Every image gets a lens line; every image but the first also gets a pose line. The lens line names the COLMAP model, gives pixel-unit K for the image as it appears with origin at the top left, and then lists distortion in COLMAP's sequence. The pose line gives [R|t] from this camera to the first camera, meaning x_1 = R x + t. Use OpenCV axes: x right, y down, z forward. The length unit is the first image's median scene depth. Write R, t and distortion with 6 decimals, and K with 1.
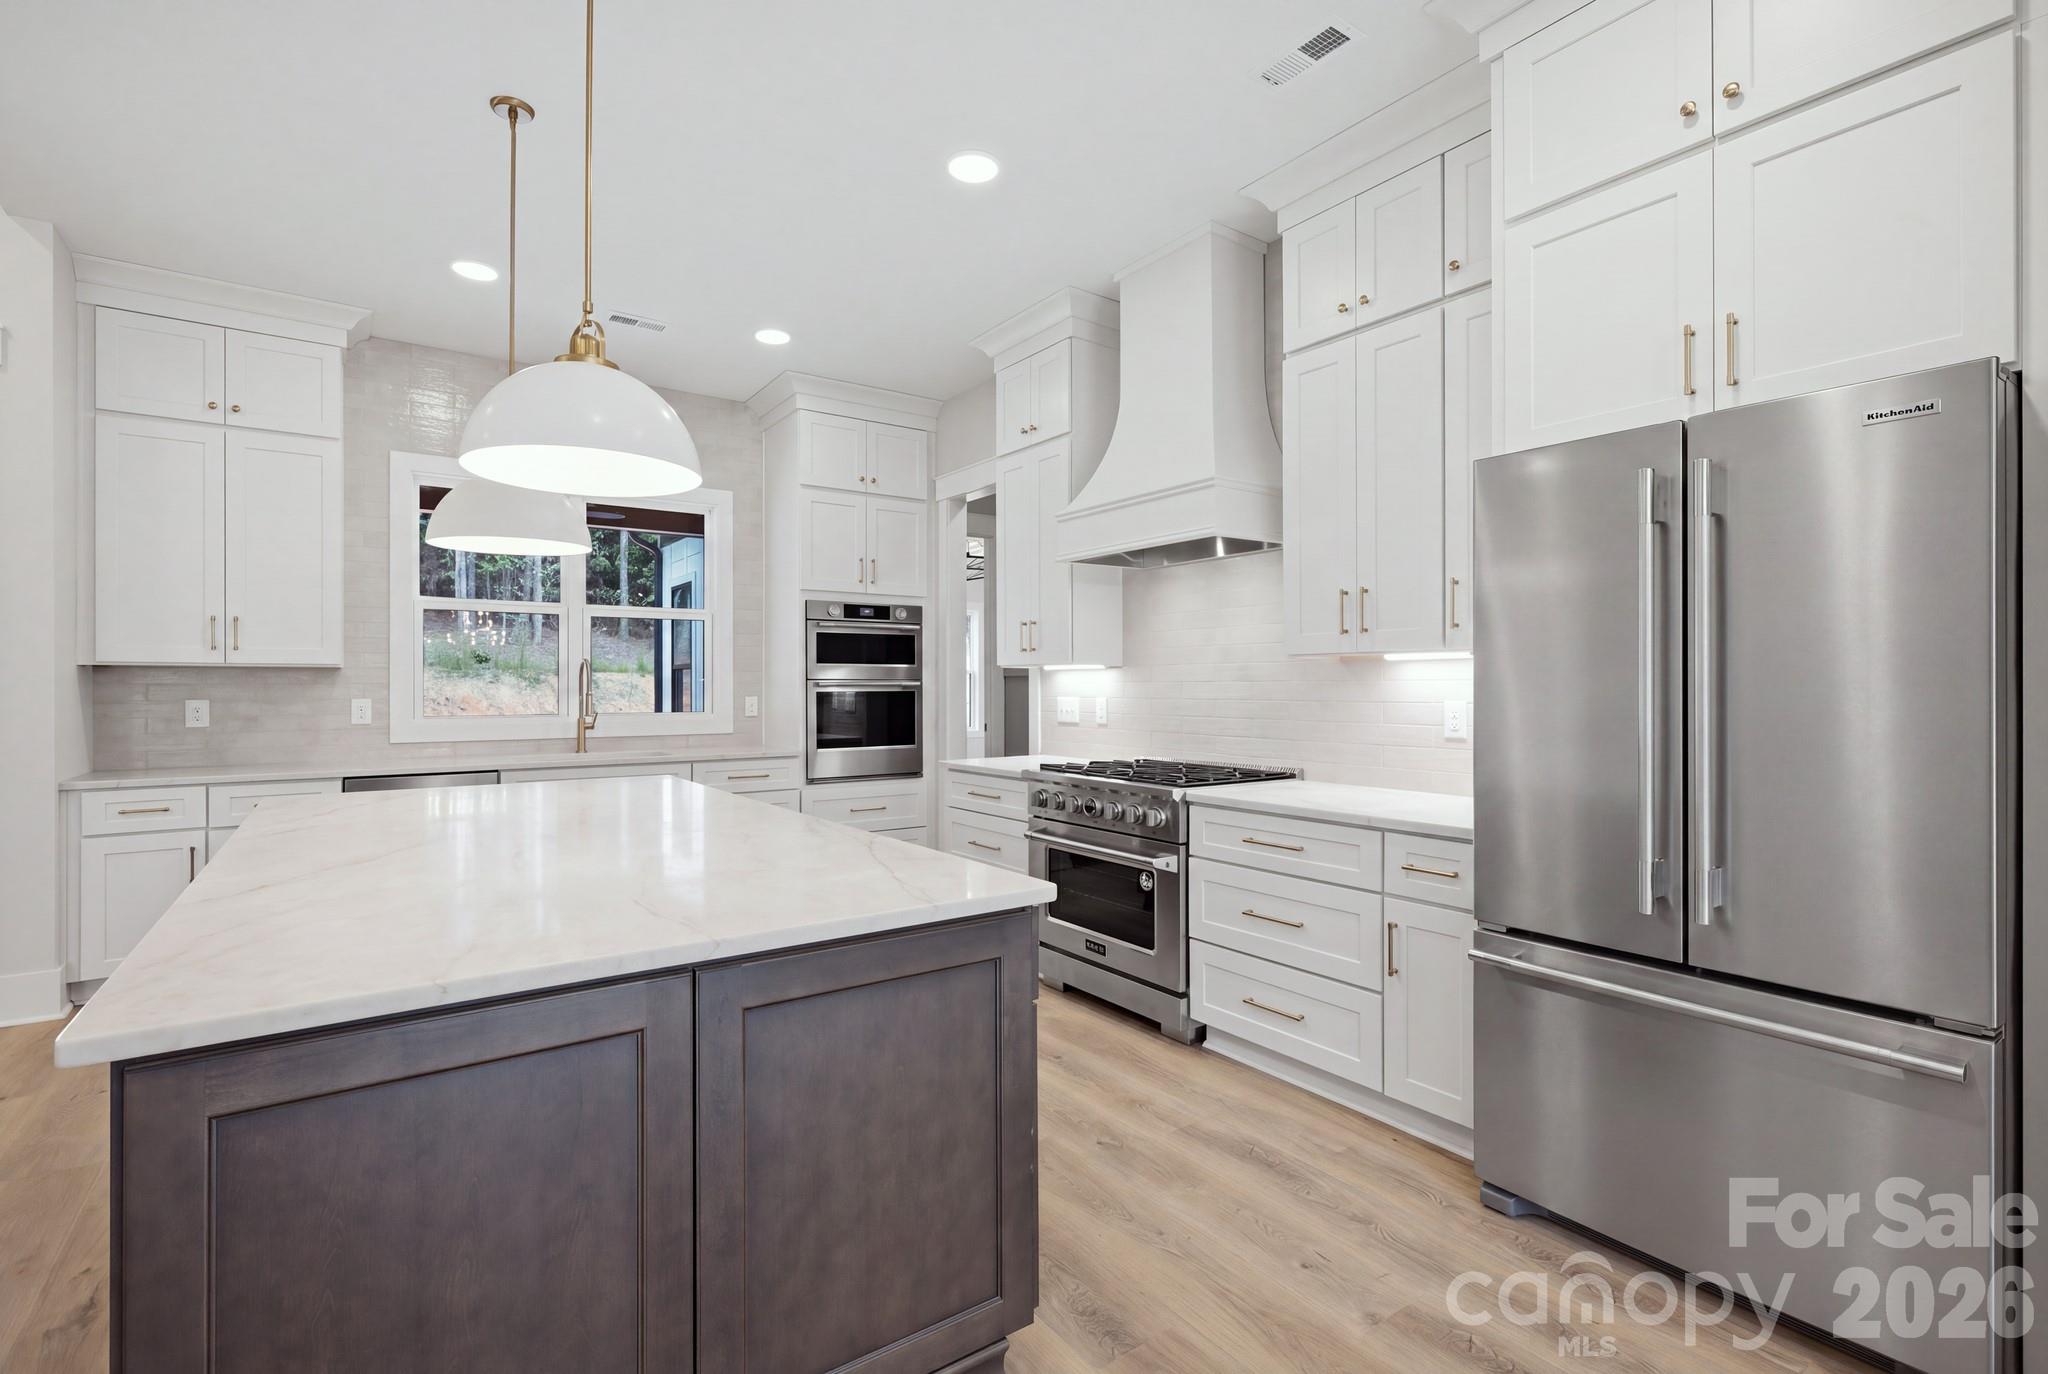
lens RADIAL K [[948.1, 0, 1036.9], [0, 948.1, 681.1], [0, 0, 1]] dist [0.001344, 0.000488]
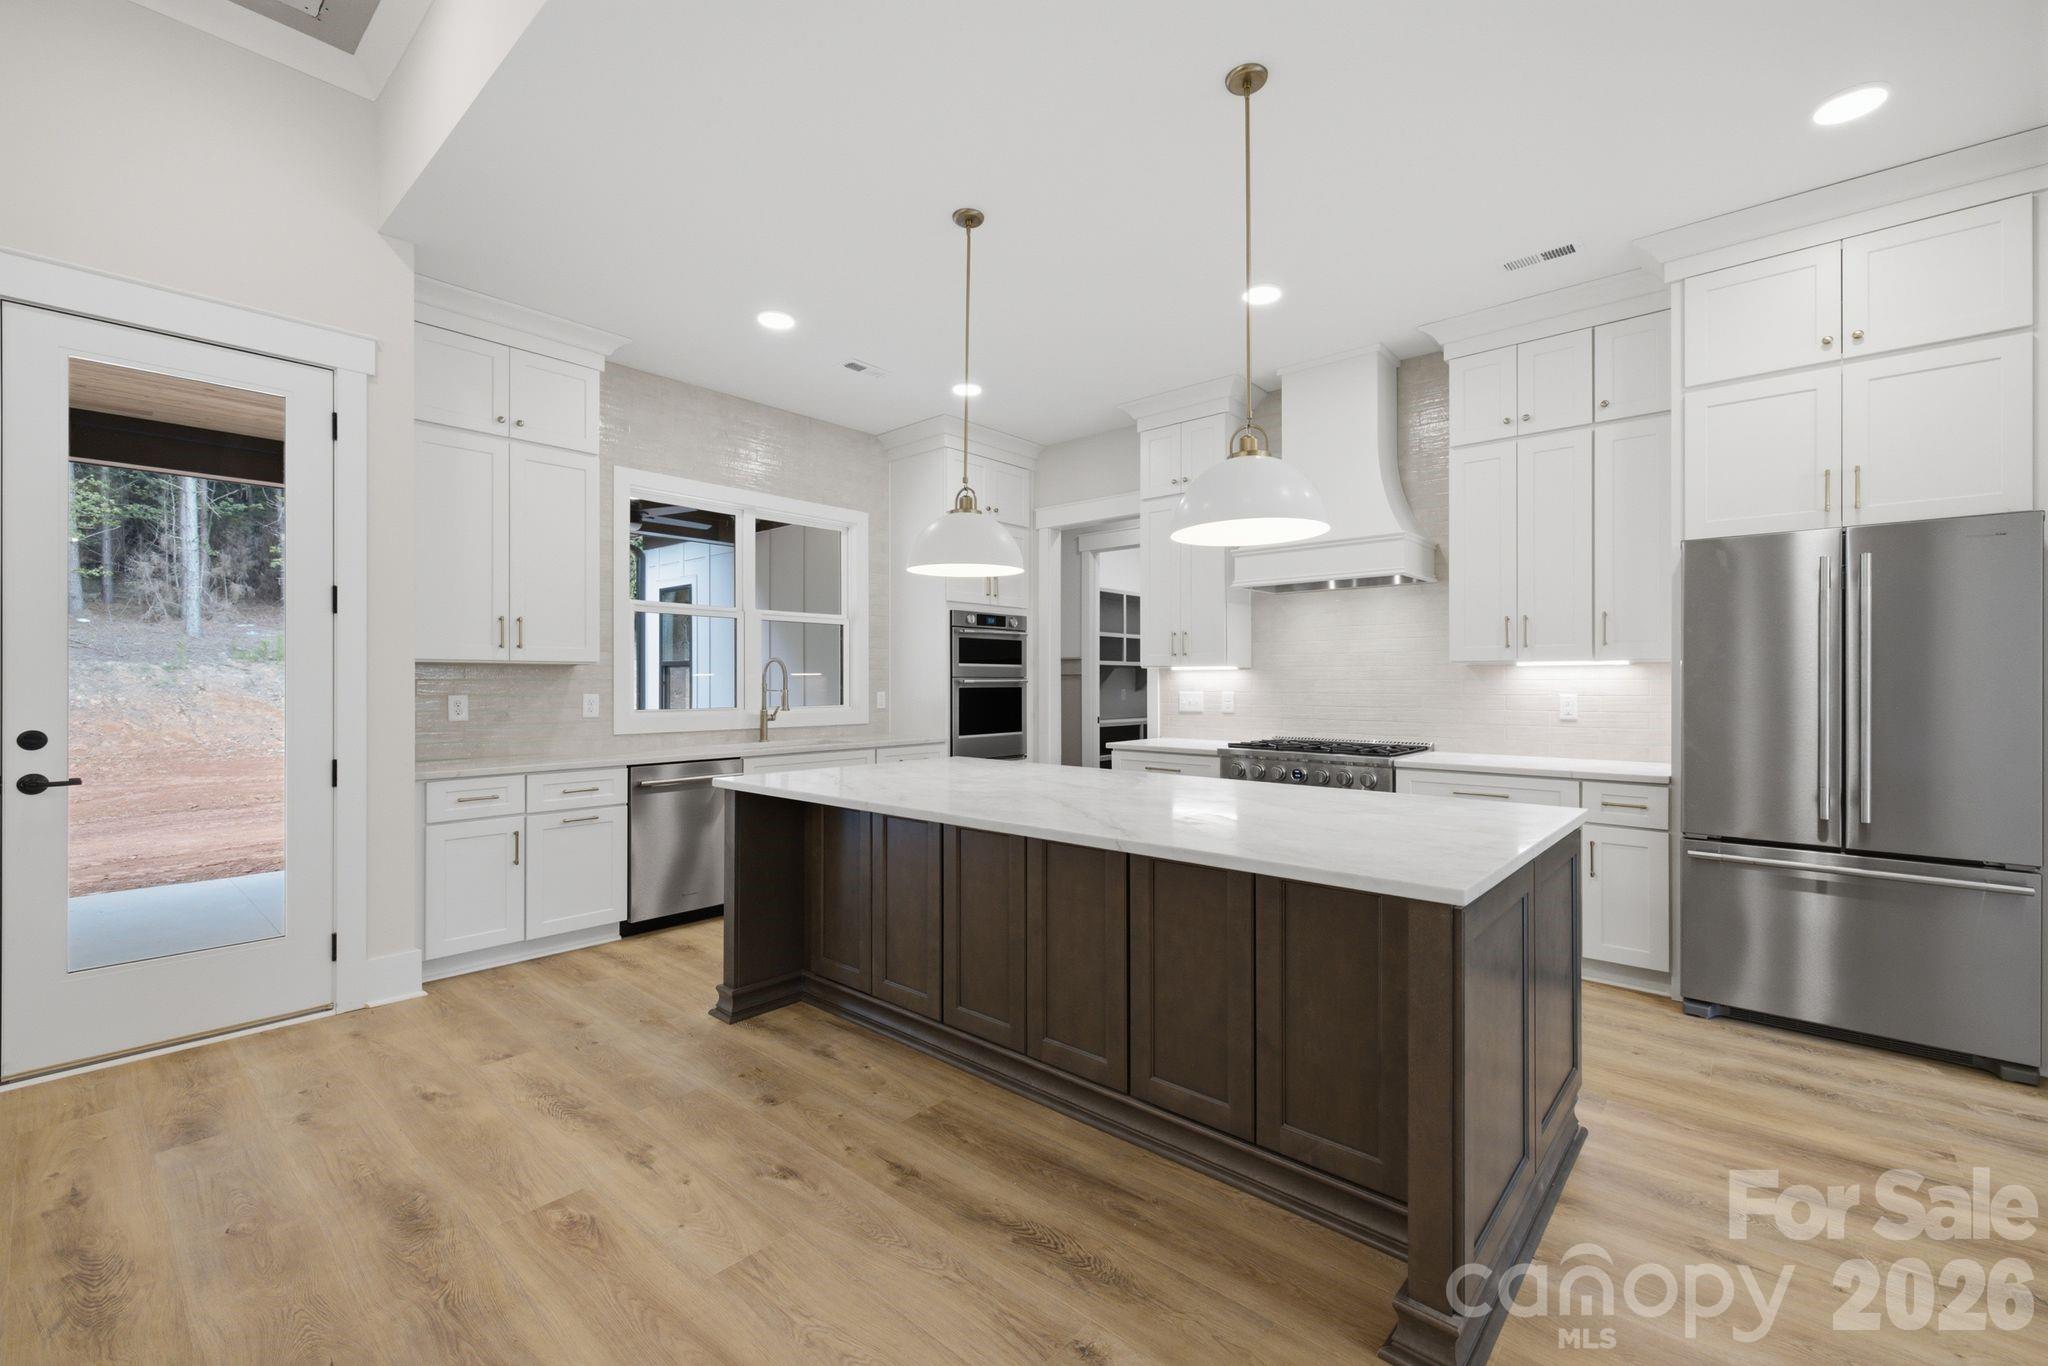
lens RADIAL K [[860.3, 0, 1034.2], [0, 860.3, 675.5], [0, 0, 1]] dist [0.004850, 0.000201]
pose [[0.973094, 0.003387, 0.230384, -0.500671], [-0.002647, 0.999990, -0.003523, -0.000408], [-0.230394, 0.002819, 0.973093, -0.079684]]
